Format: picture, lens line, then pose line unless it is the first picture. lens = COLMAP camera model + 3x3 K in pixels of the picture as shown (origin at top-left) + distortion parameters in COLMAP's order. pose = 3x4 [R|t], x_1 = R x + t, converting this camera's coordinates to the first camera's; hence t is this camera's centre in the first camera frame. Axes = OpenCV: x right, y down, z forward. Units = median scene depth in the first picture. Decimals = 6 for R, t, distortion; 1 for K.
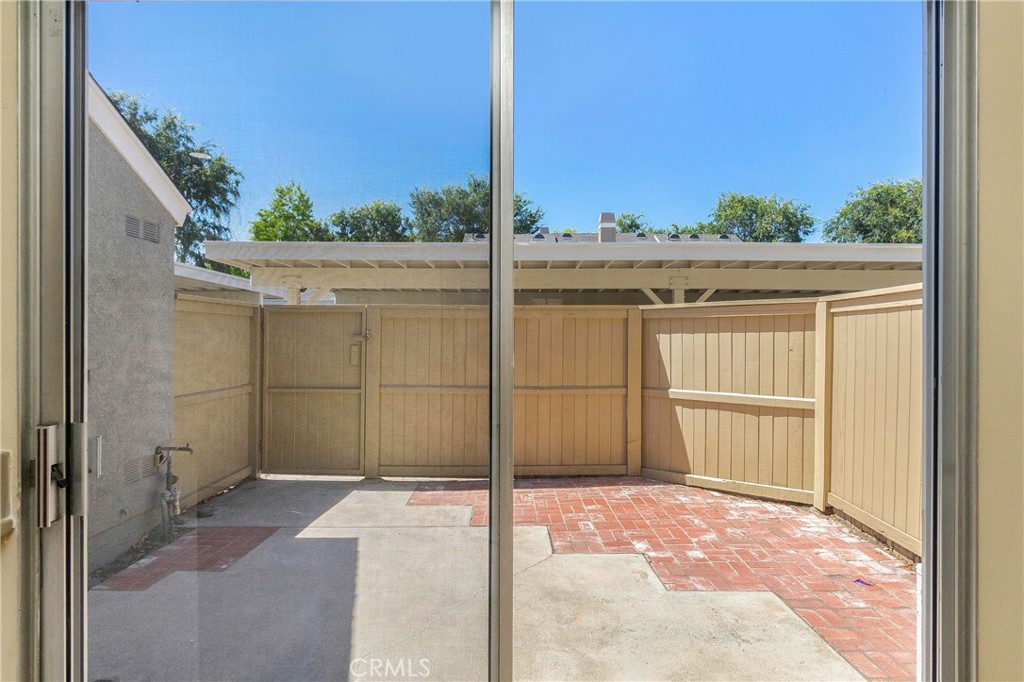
lens RADIAL K [[573.5, 0, 512.1], [0, 573.5, 343.4], [0, 0, 1]] dist [0.001106, 0.000240]
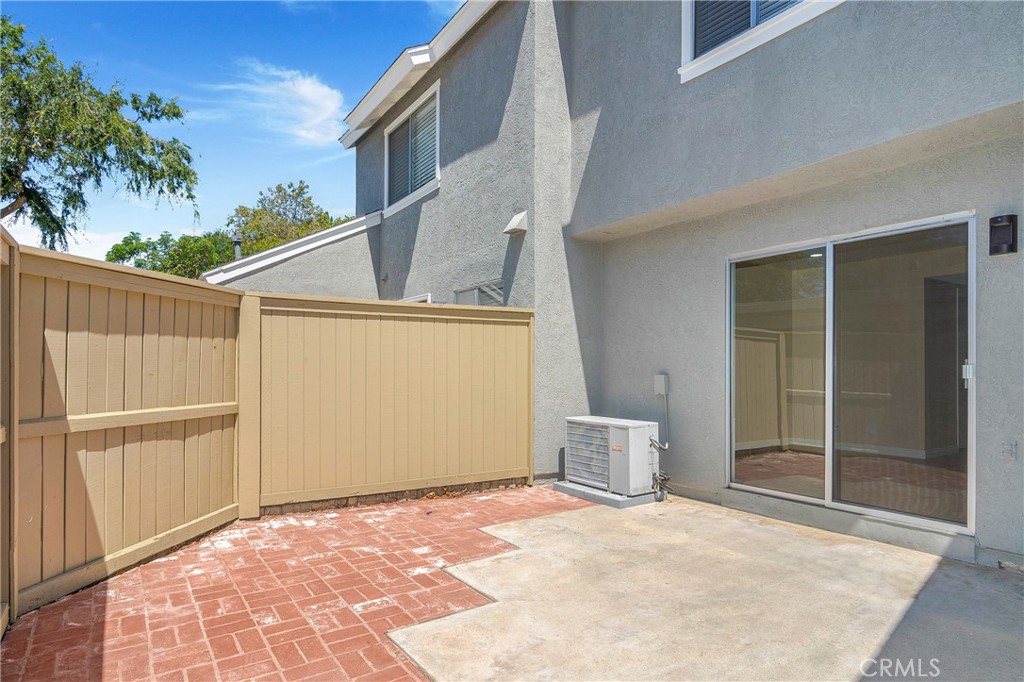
lens RADIAL K [[573.5, 0, 511.3], [0, 573.5, 349.2], [0, 0, 1]] dist [0.001106, 0.000240]
pose [[-0.556744, 0.021430, 0.830408, -0.546745], [-0.000937, 0.999650, -0.026426, 0.042911], [-0.830684, -0.015491, -0.556529, 1.315217]]
